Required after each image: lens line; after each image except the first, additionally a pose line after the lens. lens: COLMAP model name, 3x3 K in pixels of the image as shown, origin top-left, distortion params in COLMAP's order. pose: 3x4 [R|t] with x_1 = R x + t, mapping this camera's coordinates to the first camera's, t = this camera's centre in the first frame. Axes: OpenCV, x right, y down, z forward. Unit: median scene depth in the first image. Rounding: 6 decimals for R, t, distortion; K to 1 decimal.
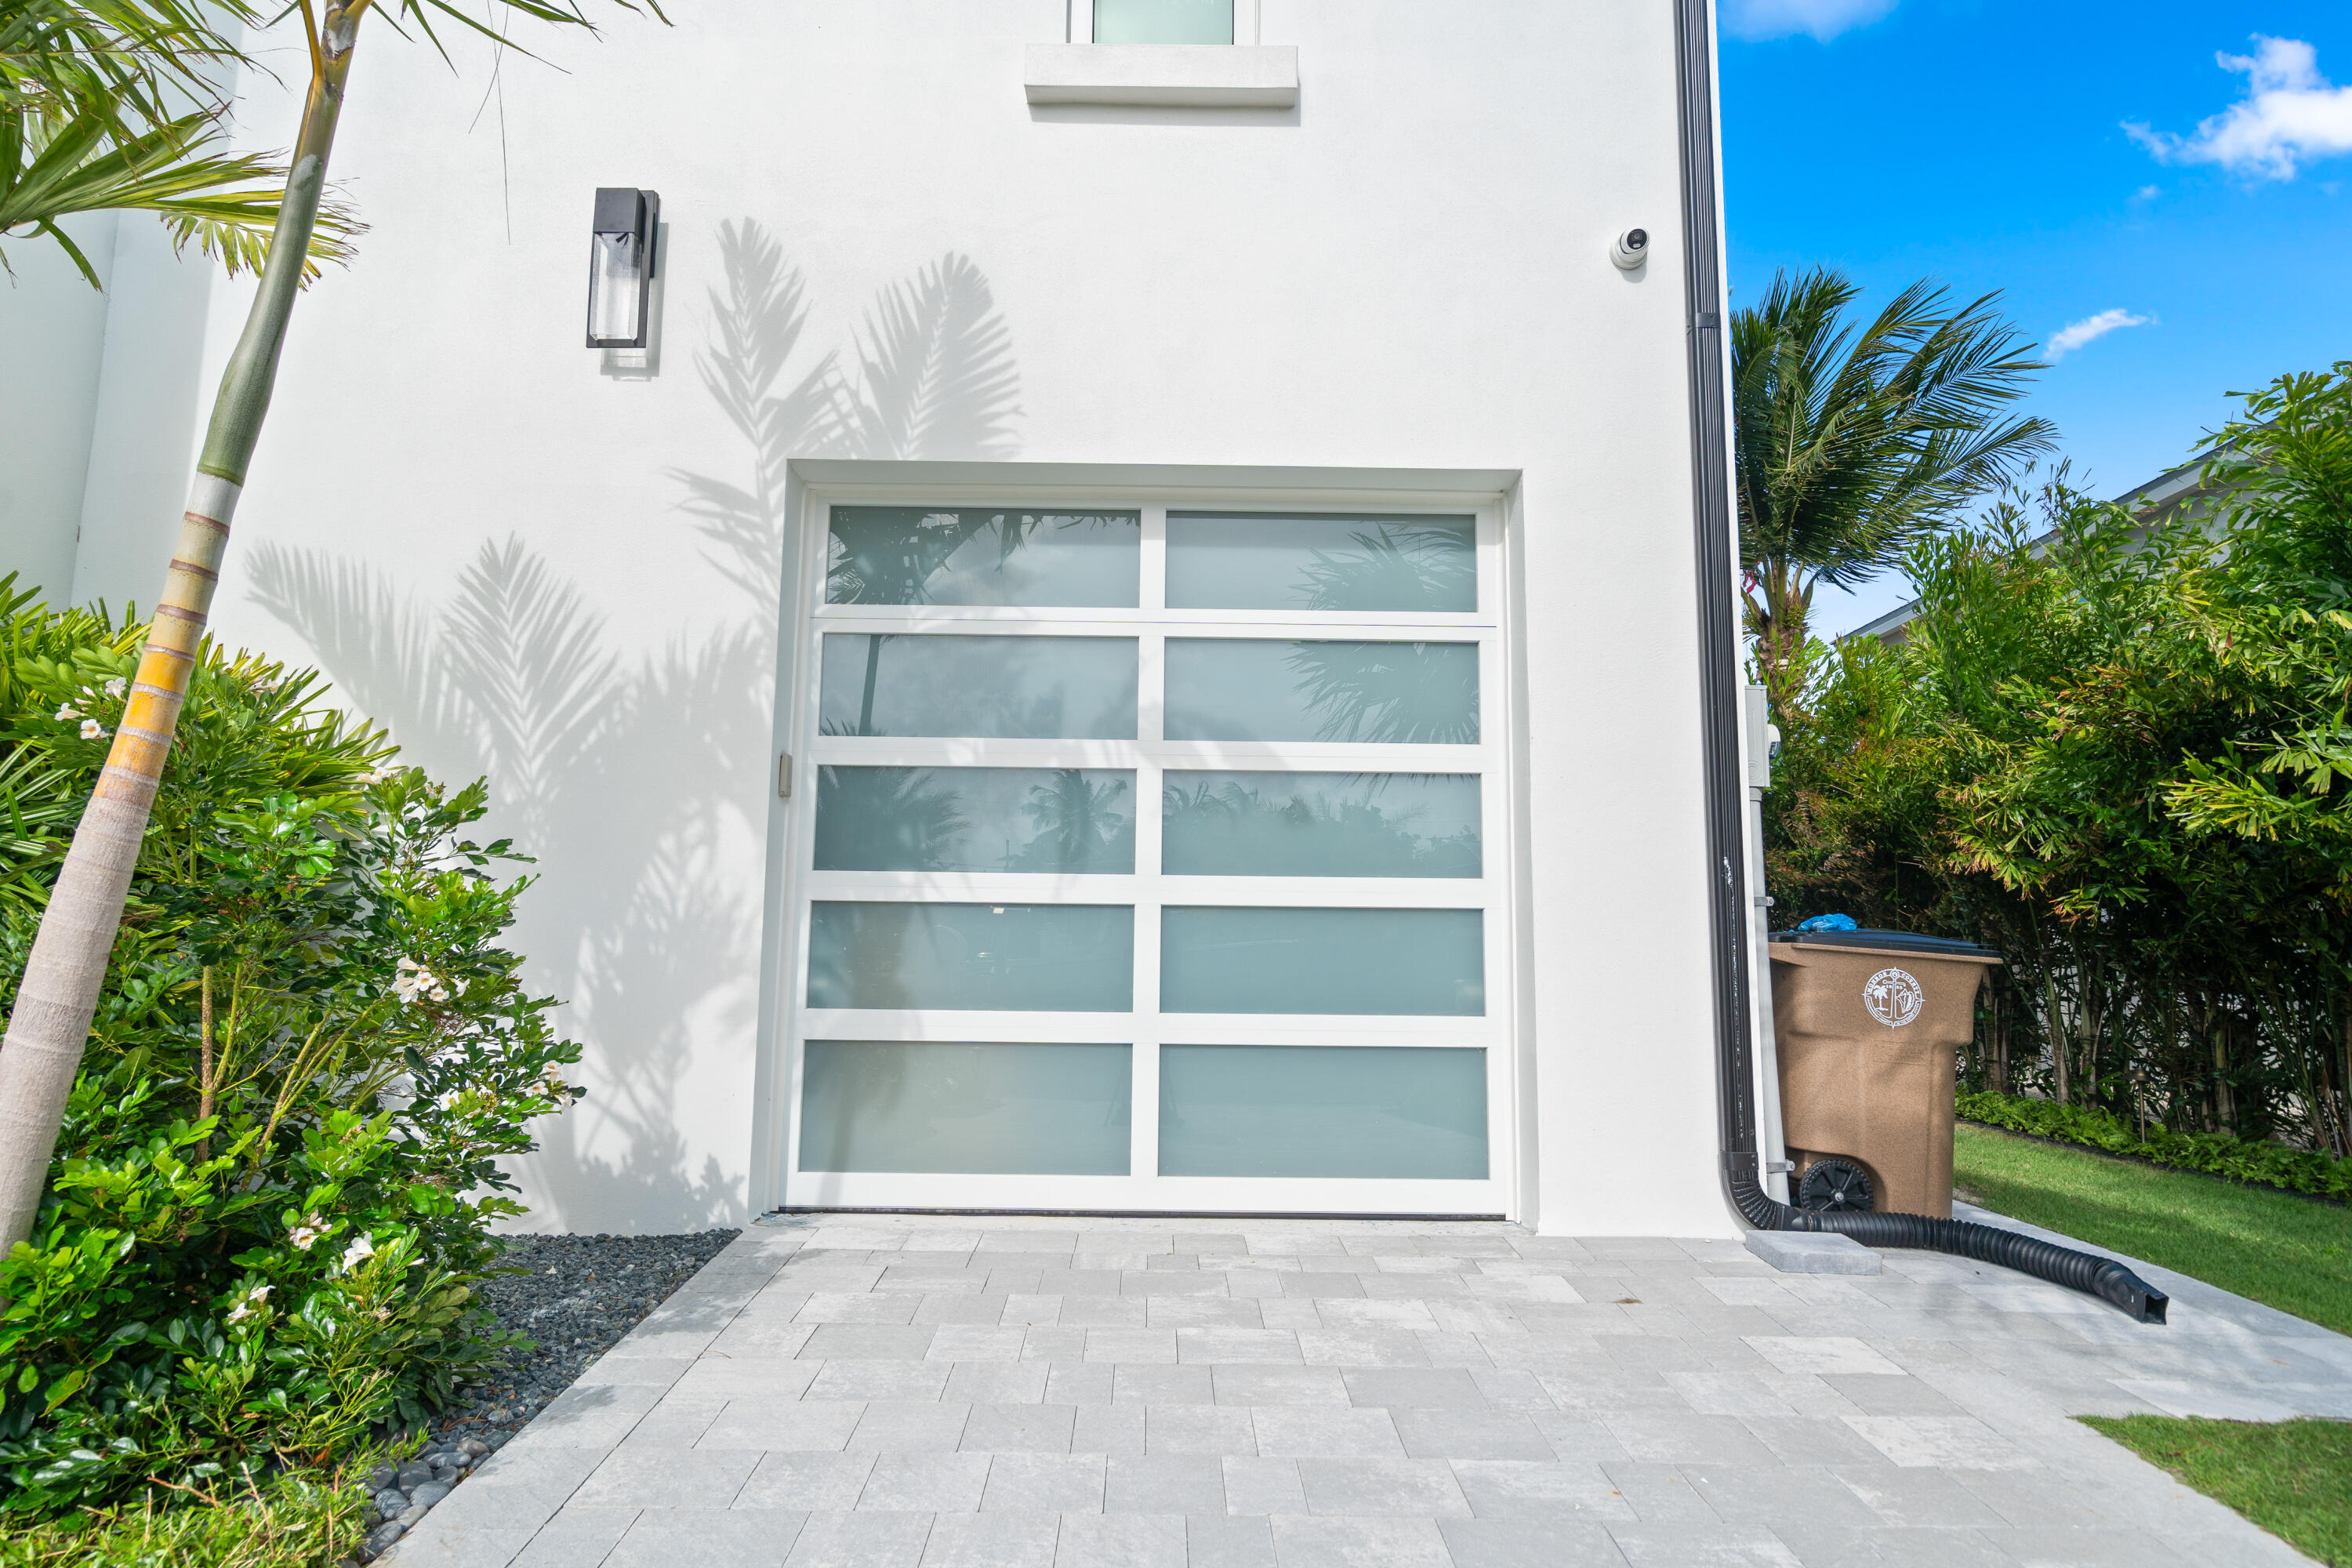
lens RADIAL K [[1248.5, 0, 1172.4], [0, 1248.5, 786.8], [0, 0, 1]] dist [0.002915, 0.000233]
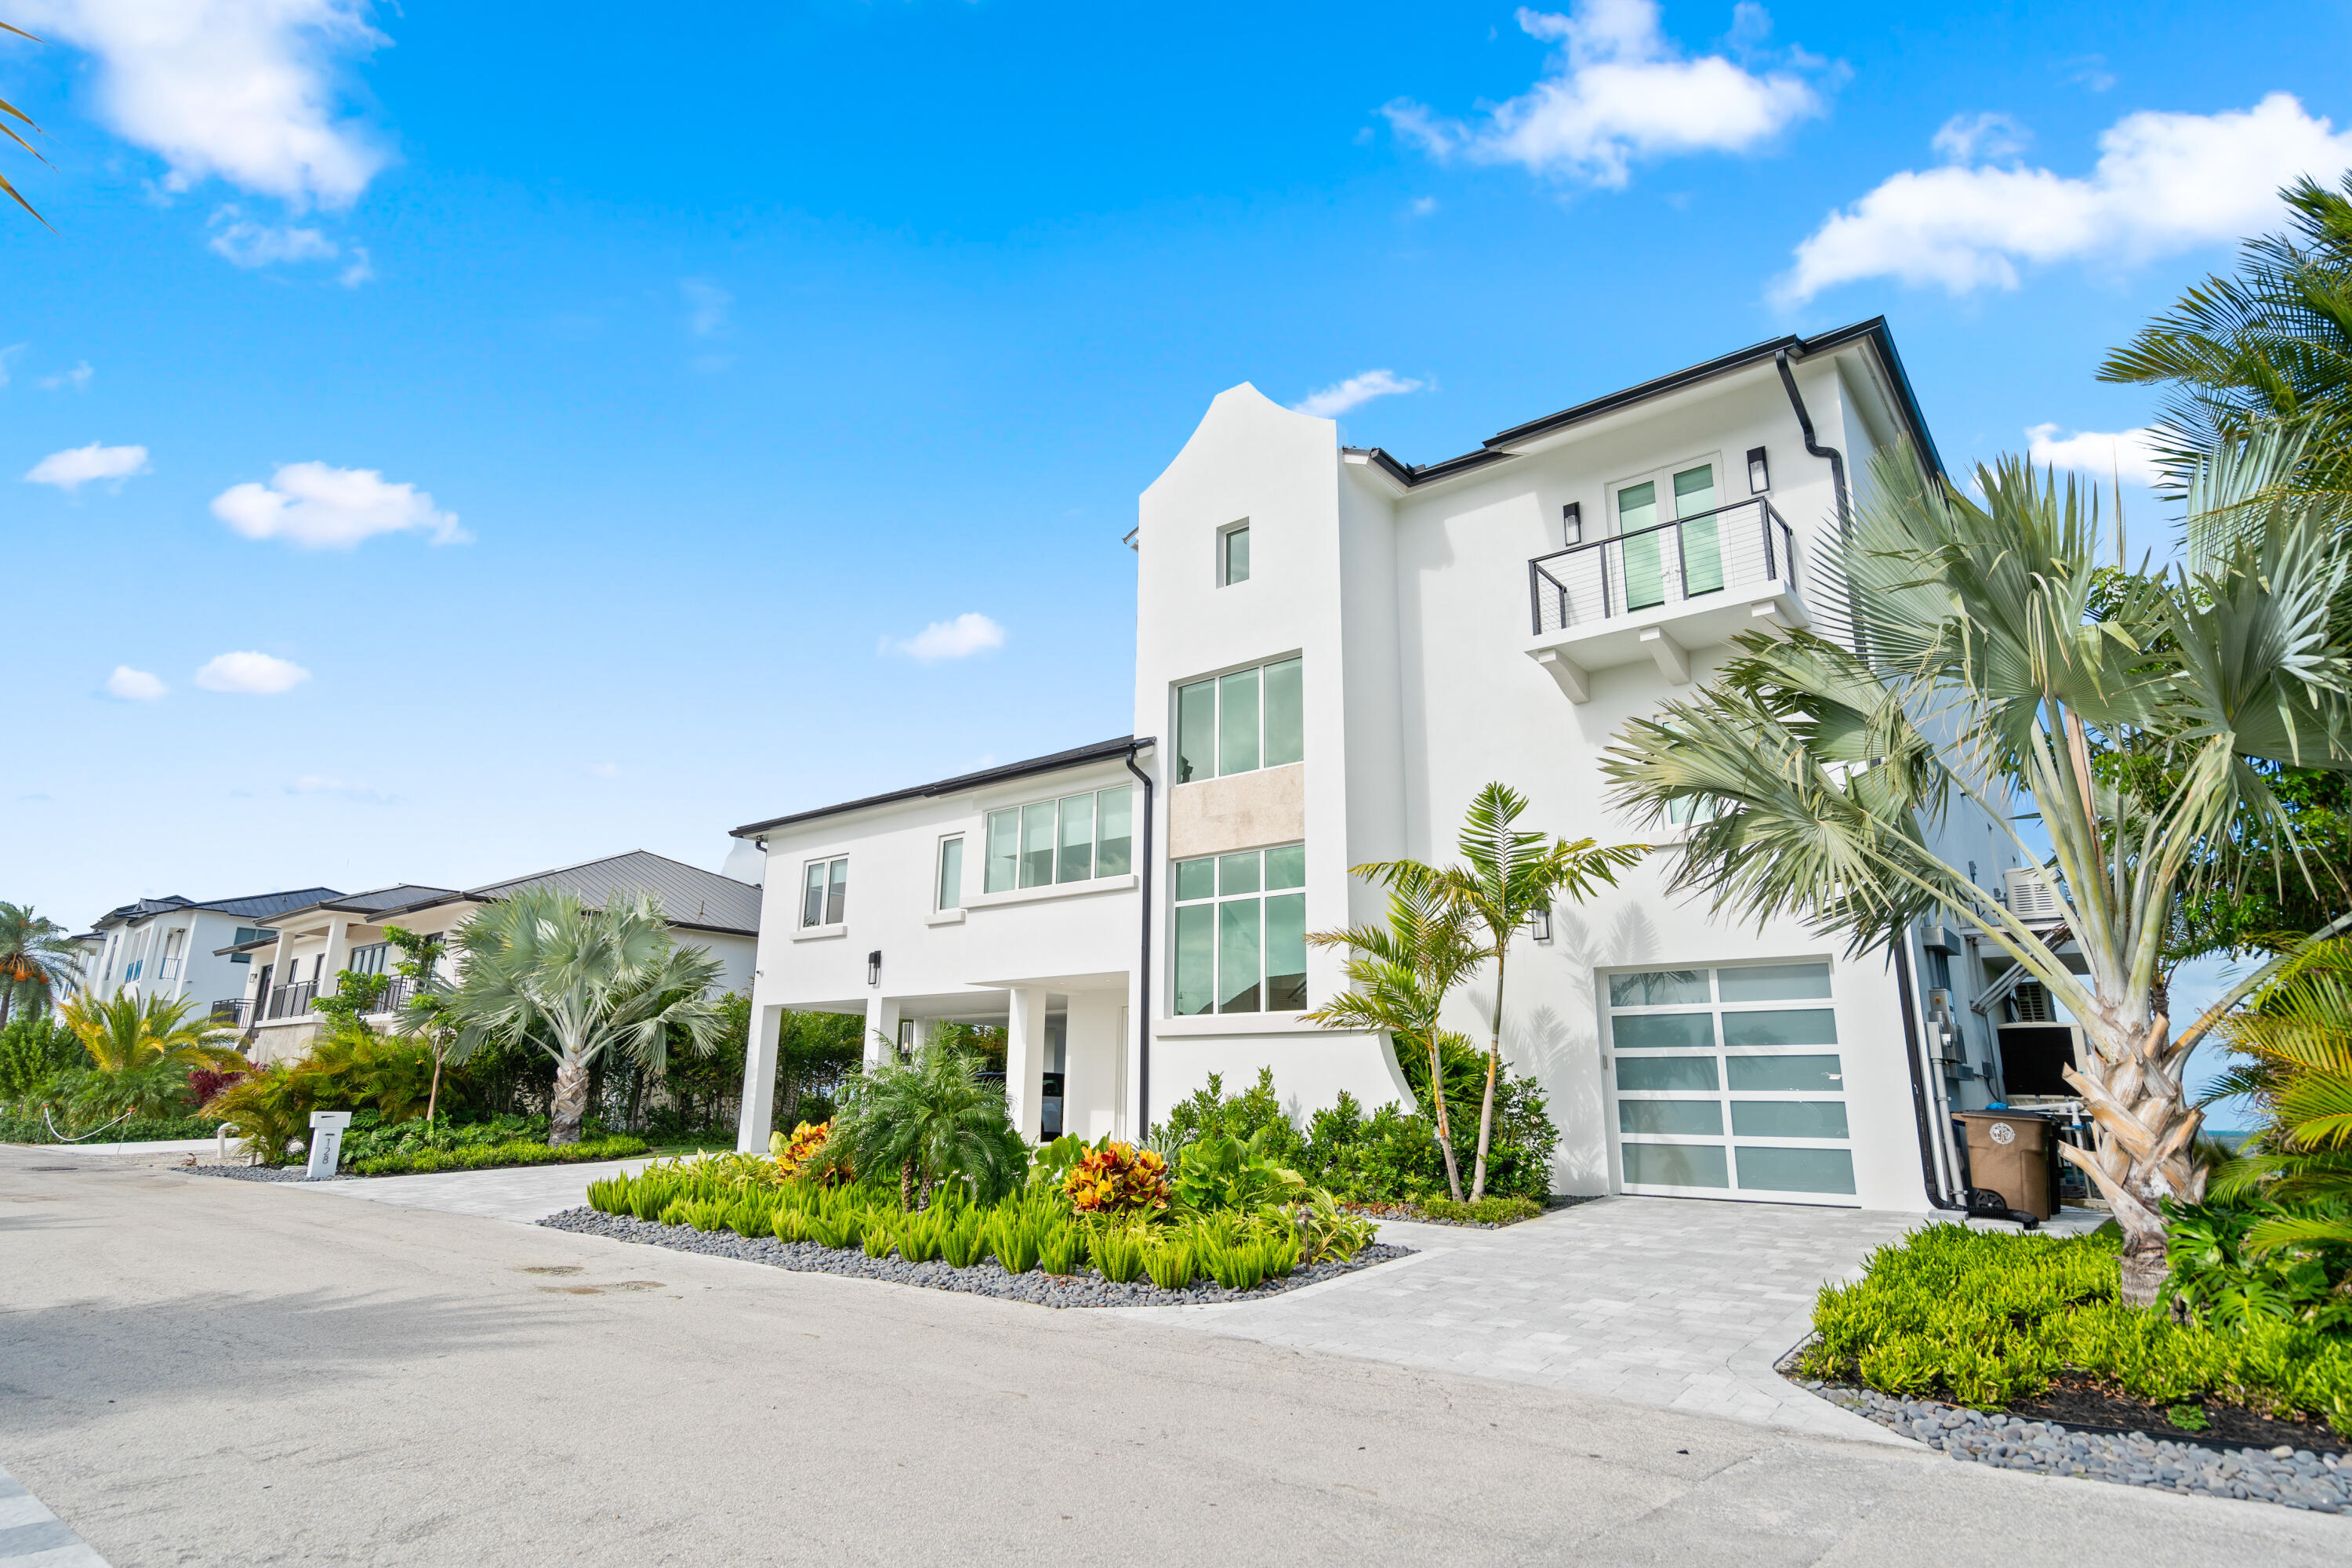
lens RADIAL K [[1248.5, 0, 1172.4], [0, 1248.5, 786.8], [0, 0, 1]] dist [0.002915, 0.000233]
pose [[0.769734, -0.160192, -0.617939, 0.998407], [0.074757, 0.983962, -0.161957, -0.282043], [0.633973, 0.078469, 0.769364, -2.406926]]
